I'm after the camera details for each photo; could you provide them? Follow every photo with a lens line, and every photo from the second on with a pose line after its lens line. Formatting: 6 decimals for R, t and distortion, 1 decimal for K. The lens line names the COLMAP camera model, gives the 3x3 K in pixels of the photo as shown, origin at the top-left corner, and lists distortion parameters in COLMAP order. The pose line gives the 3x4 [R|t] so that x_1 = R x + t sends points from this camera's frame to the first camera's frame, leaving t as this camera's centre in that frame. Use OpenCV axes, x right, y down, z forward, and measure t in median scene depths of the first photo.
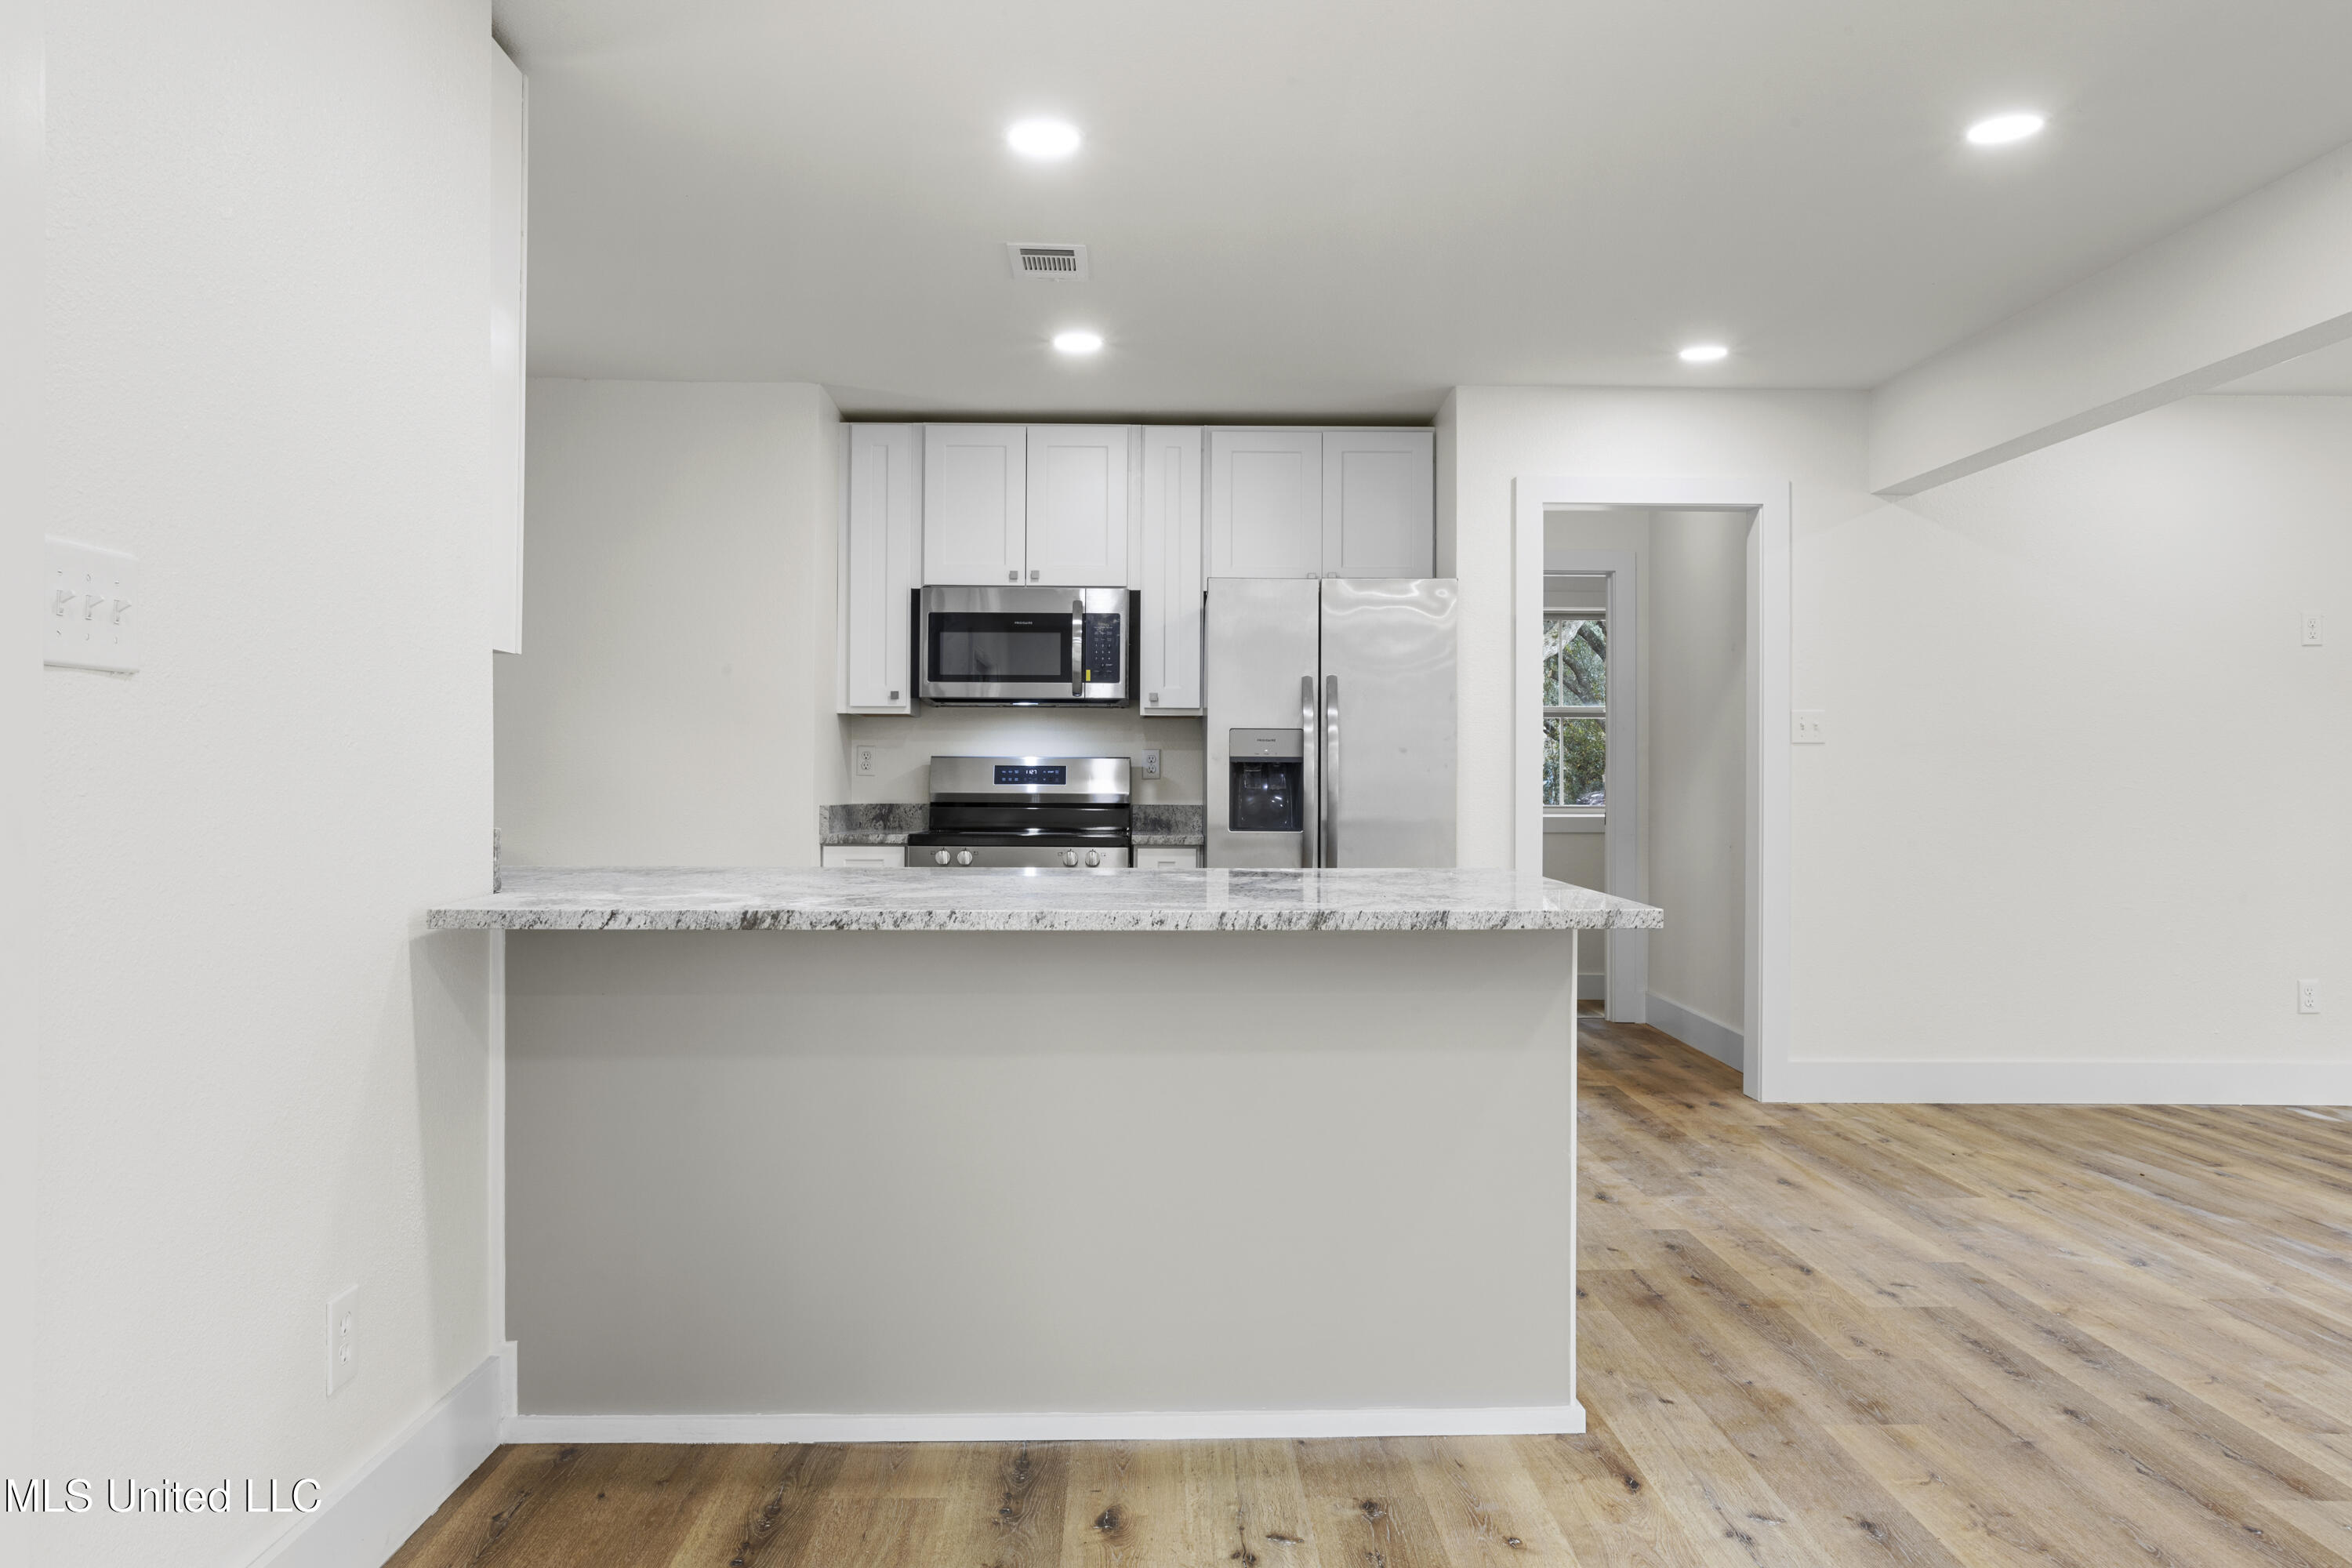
lens RADIAL K [[1625.6, 0, 1193.1], [0, 1625.6, 767.8], [0, 0, 1]] dist [-0.006682, 0.031377]
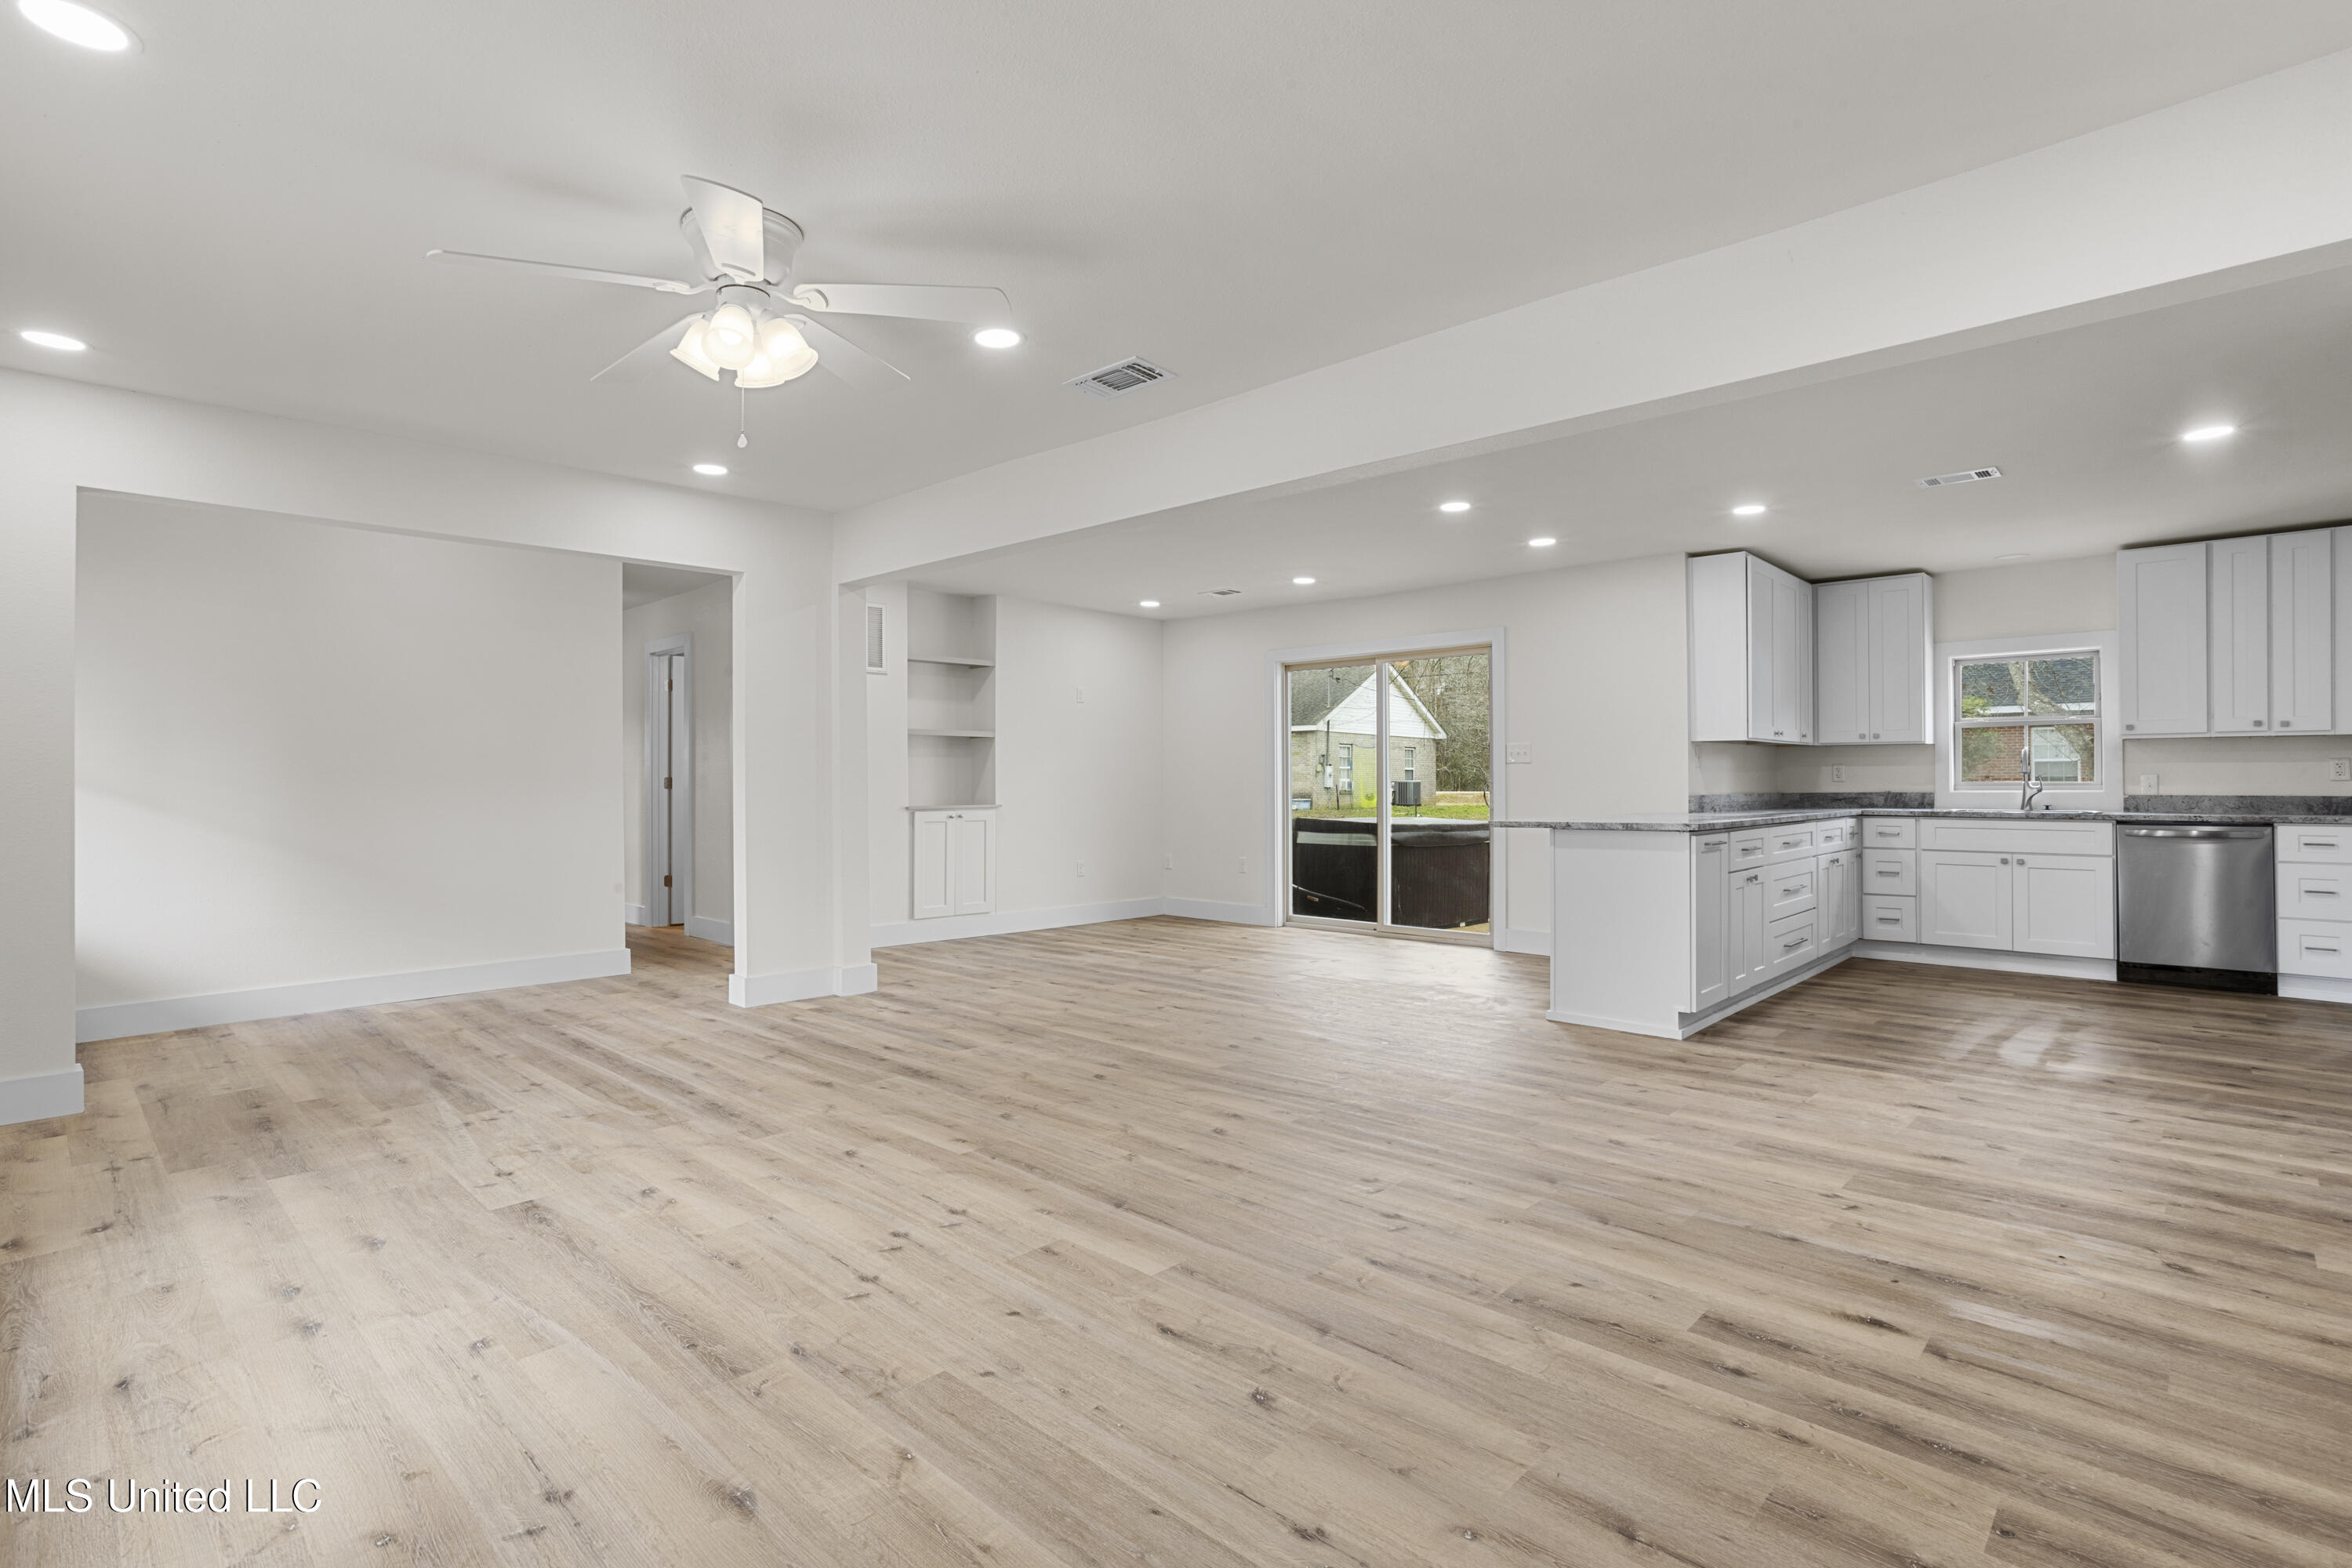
lens RADIAL K [[1123.0, 0, 1161.7], [0, 1123.0, 783.5], [0, 0, 1]] dist [-0.029464, 0.014928]
pose [[-0.716683, -0.002481, -0.697395, 1.492352], [0.002678, 0.999977, -0.006310, 0.018261], [0.697394, -0.006390, -0.716659, 1.408974]]
